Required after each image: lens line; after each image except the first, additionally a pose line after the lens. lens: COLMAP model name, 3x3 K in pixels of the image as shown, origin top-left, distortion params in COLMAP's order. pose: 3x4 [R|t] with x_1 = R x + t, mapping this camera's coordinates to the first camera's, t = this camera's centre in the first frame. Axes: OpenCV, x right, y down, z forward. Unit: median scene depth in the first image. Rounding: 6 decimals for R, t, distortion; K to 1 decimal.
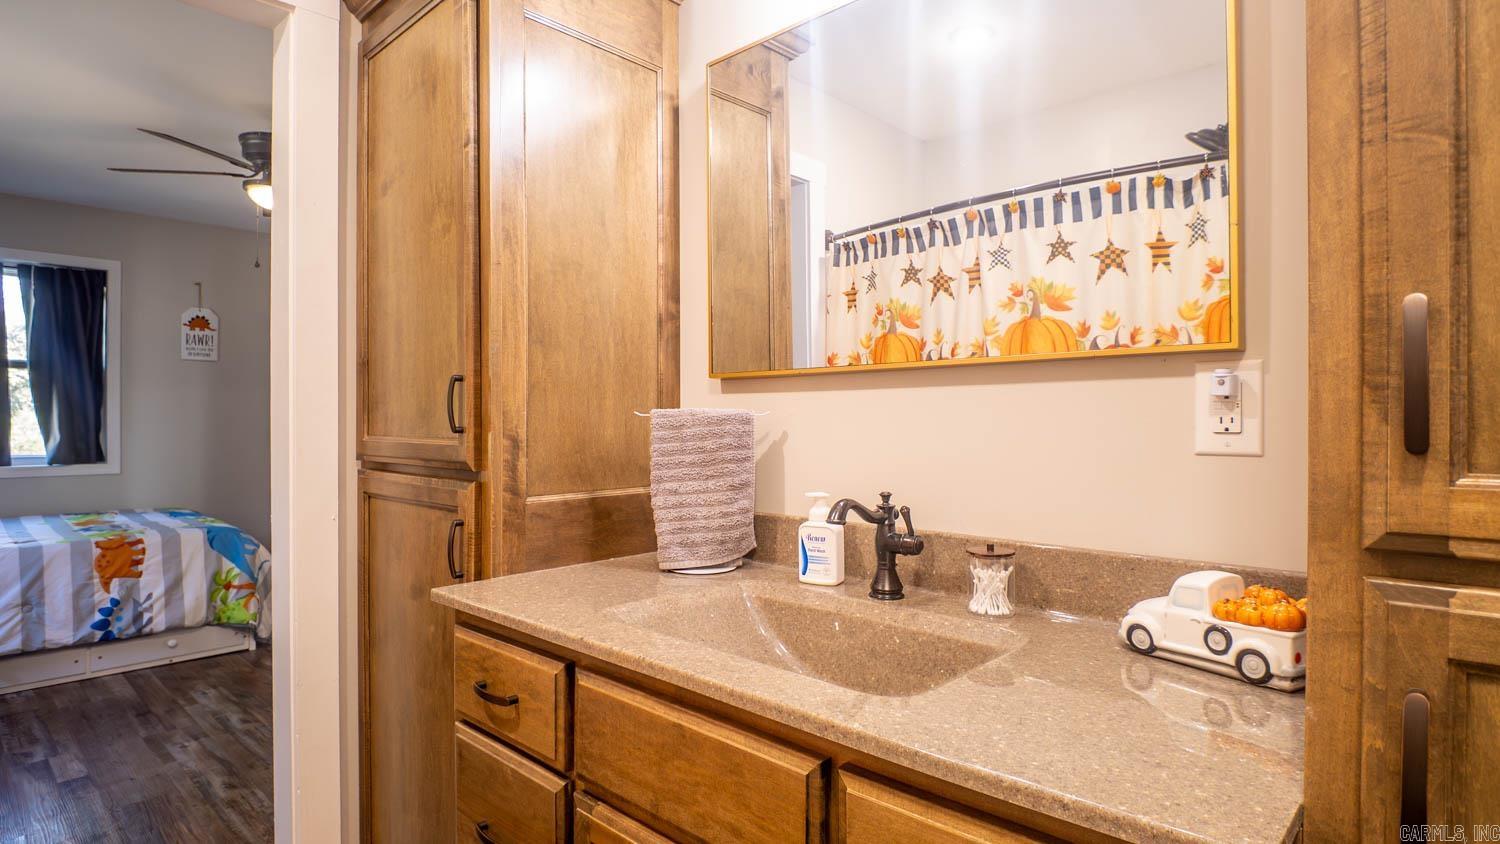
lens RADIAL K [[771.7, 0, 750.0], [0, 771.7, 422.0], [0, 0, 1]] dist [0.033192, -0.047097]
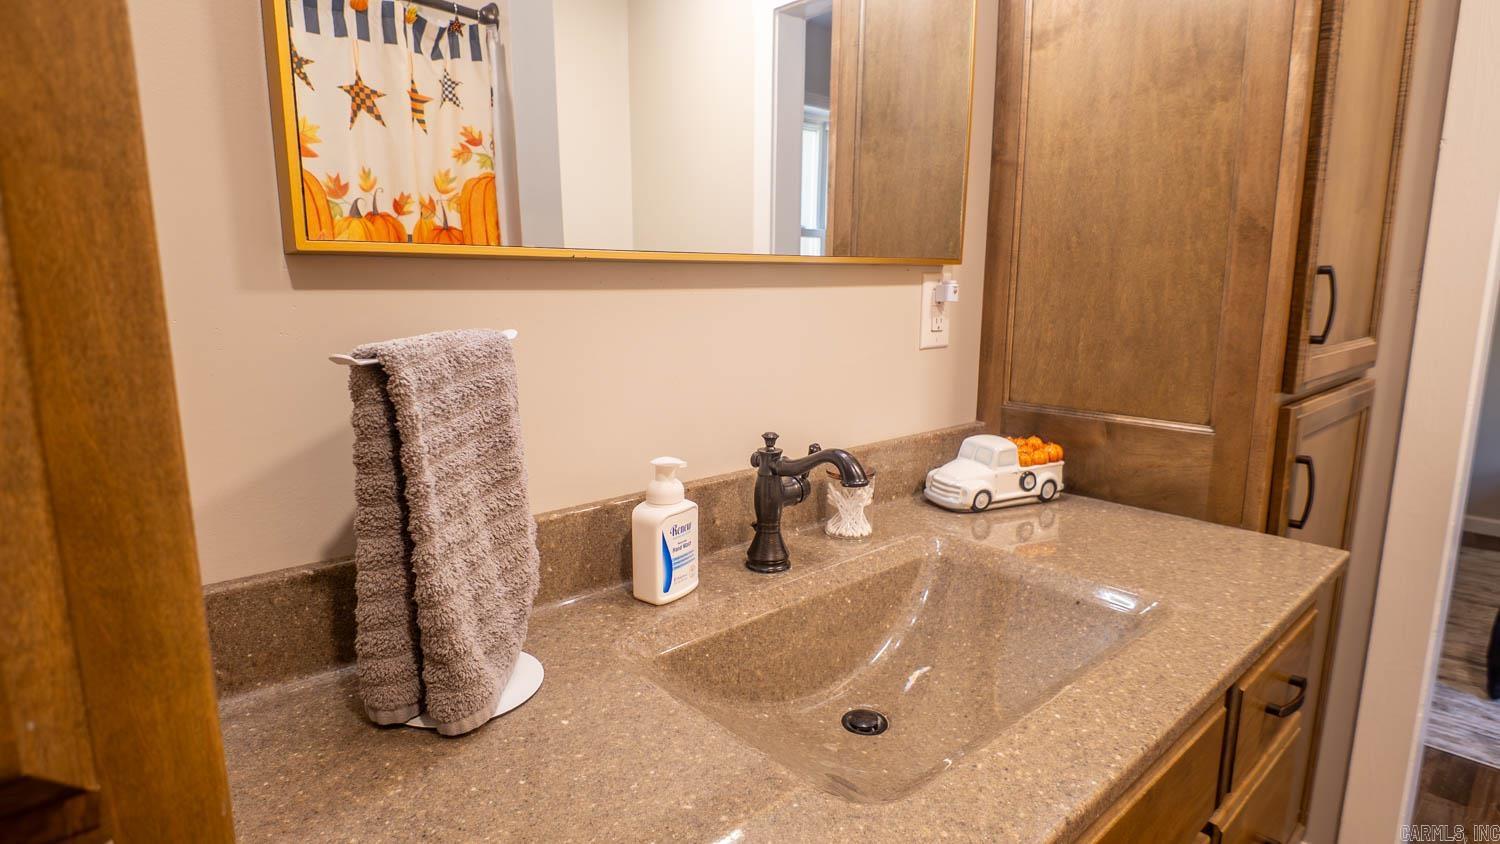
lens RADIAL K [[792.3, 0, 750.0], [0, 792.3, 422.0], [0, 0, 1]] dist [-0.042583, -0.000179]
pose [[0.080385, -0.175001, 0.981281, -0.351817], [-0.002963, 0.984421, 0.175804, -0.032376], [-0.996760, -0.017039, 0.078614, 0.594317]]
